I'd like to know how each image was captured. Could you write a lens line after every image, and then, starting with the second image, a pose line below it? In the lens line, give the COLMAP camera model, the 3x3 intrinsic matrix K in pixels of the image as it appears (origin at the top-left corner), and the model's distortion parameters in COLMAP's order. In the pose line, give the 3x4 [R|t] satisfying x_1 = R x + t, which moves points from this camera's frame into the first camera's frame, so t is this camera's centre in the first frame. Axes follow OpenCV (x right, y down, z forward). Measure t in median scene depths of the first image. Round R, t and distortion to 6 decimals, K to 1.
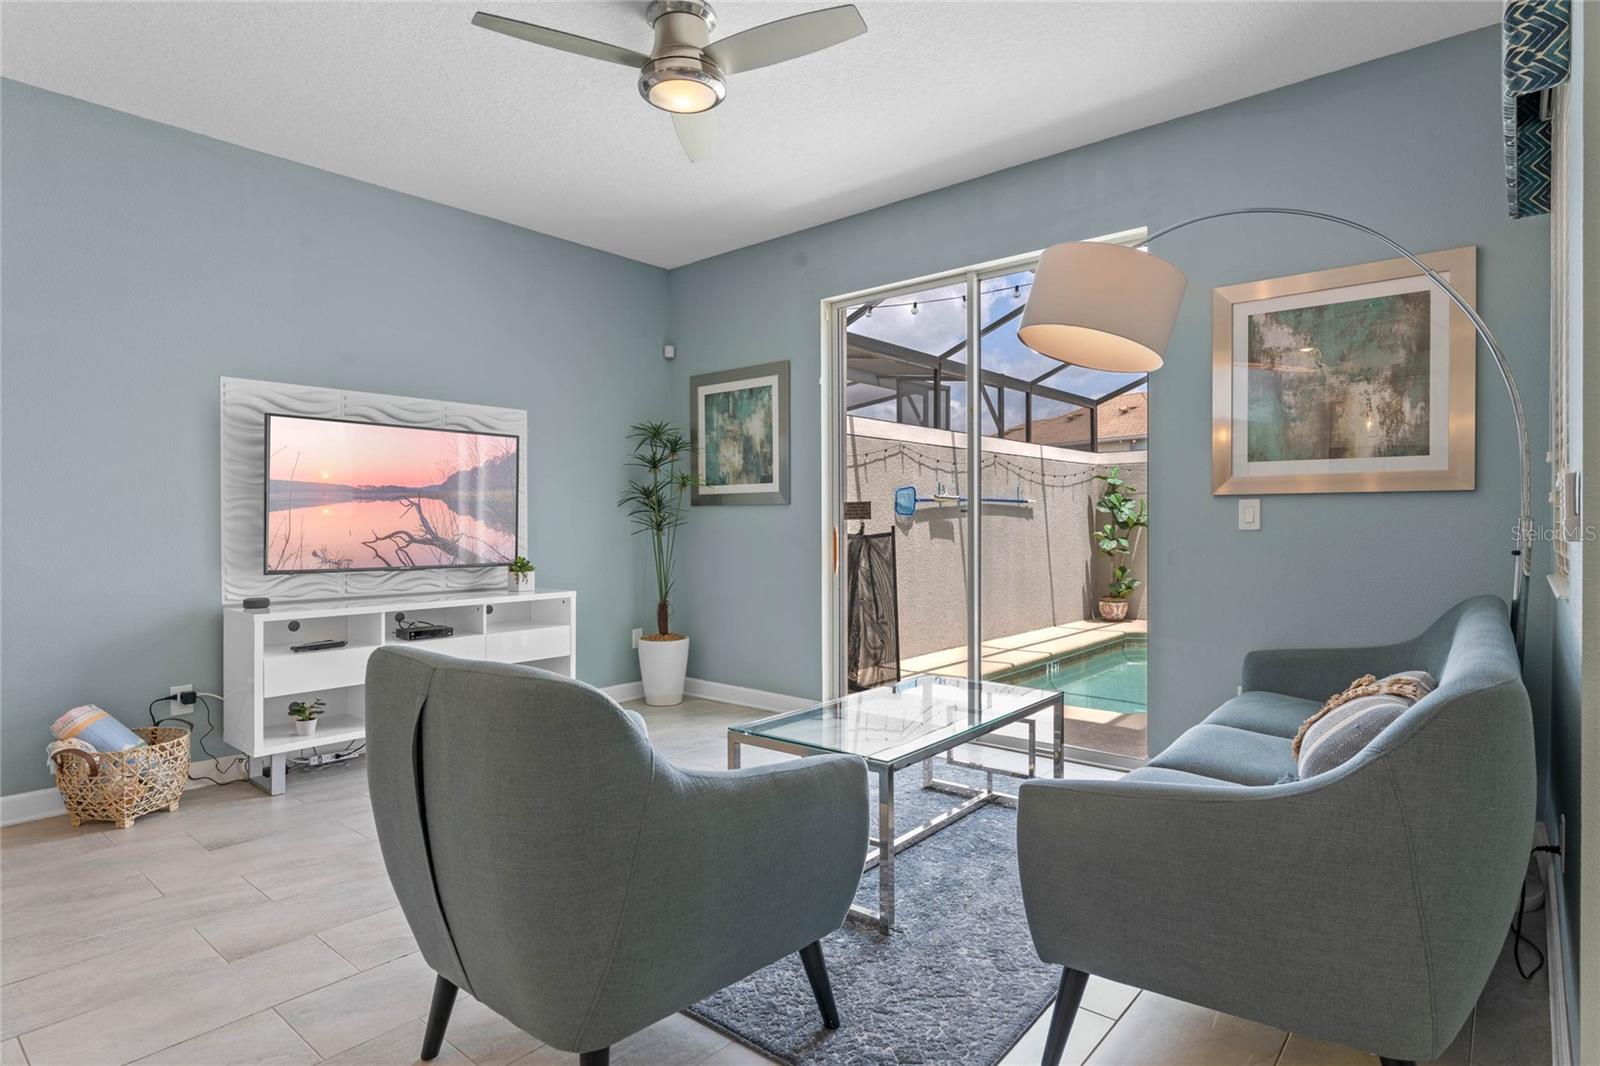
lens RADIAL K [[853.6, 0, 801.4], [0, 853.6, 525.4], [0, 0, 1]] dist [0.005358, 0.000379]
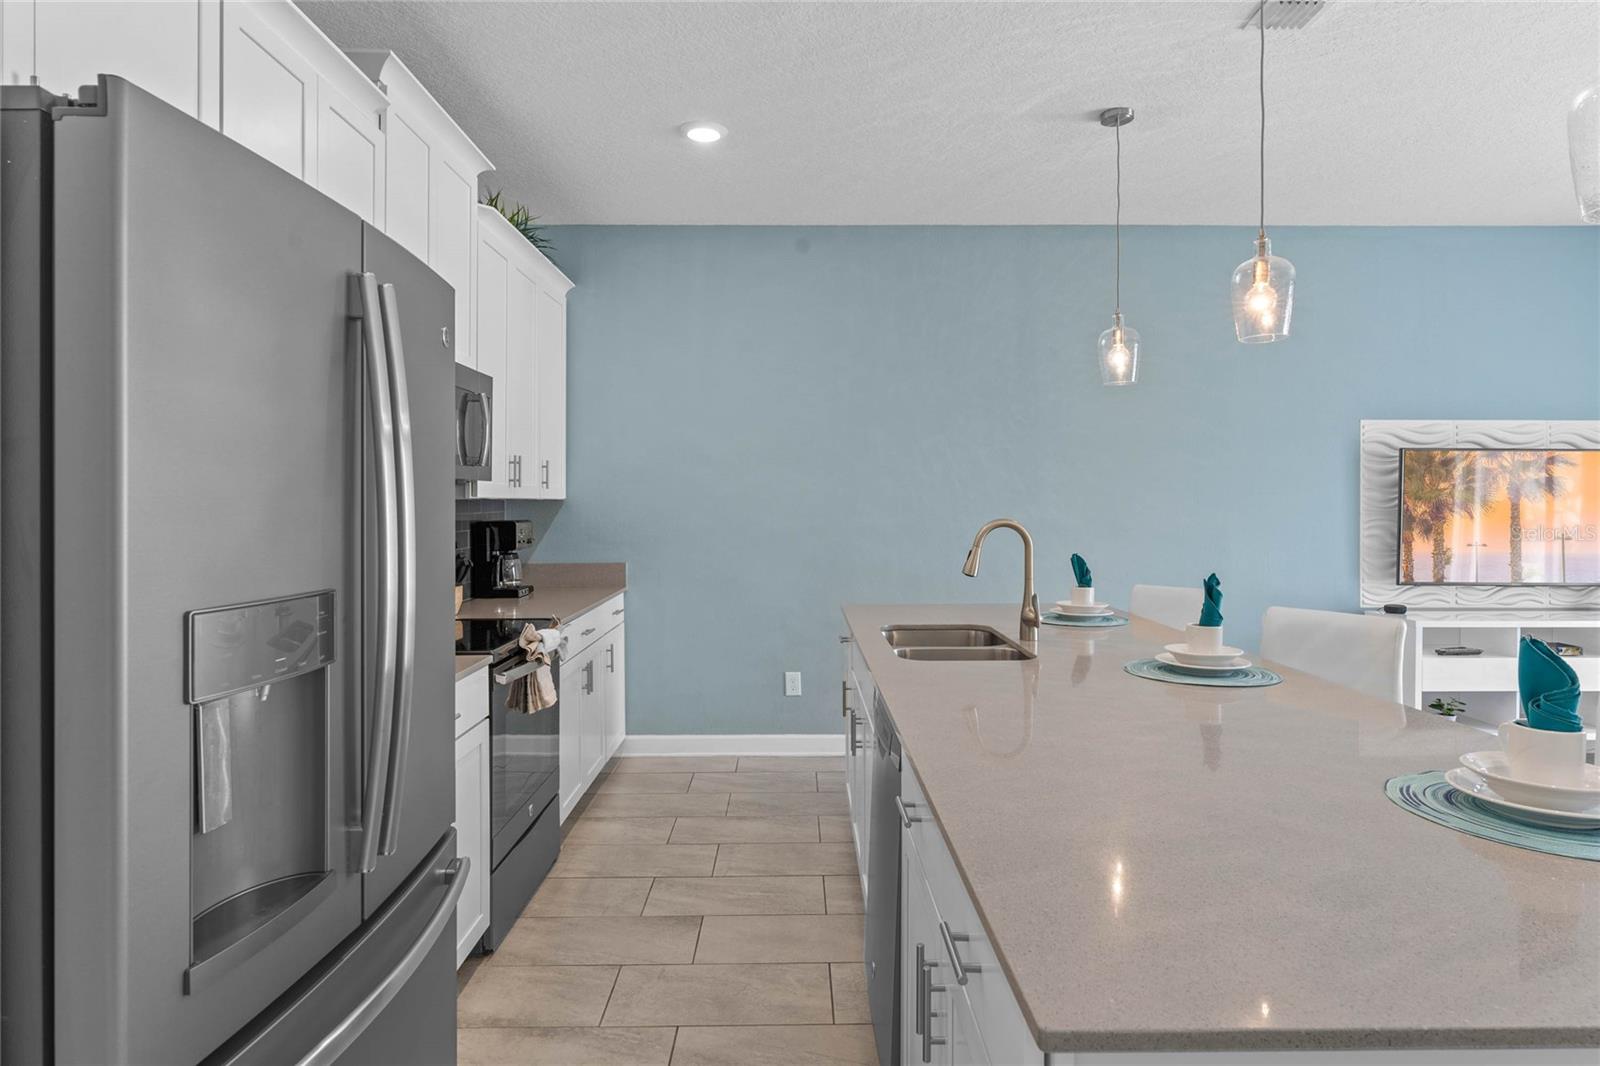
lens RADIAL K [[883.5, 0, 811.8], [0, 883.5, 500.5], [0, 0, 1]] dist [0.006489, -0.000494]
pose [[0.657566, 0.001734, -0.753395, -0.181796], [-0.004659, 0.999988, -0.001765, -0.040480], [0.753383, 0.004671, 0.657566, -0.315315]]
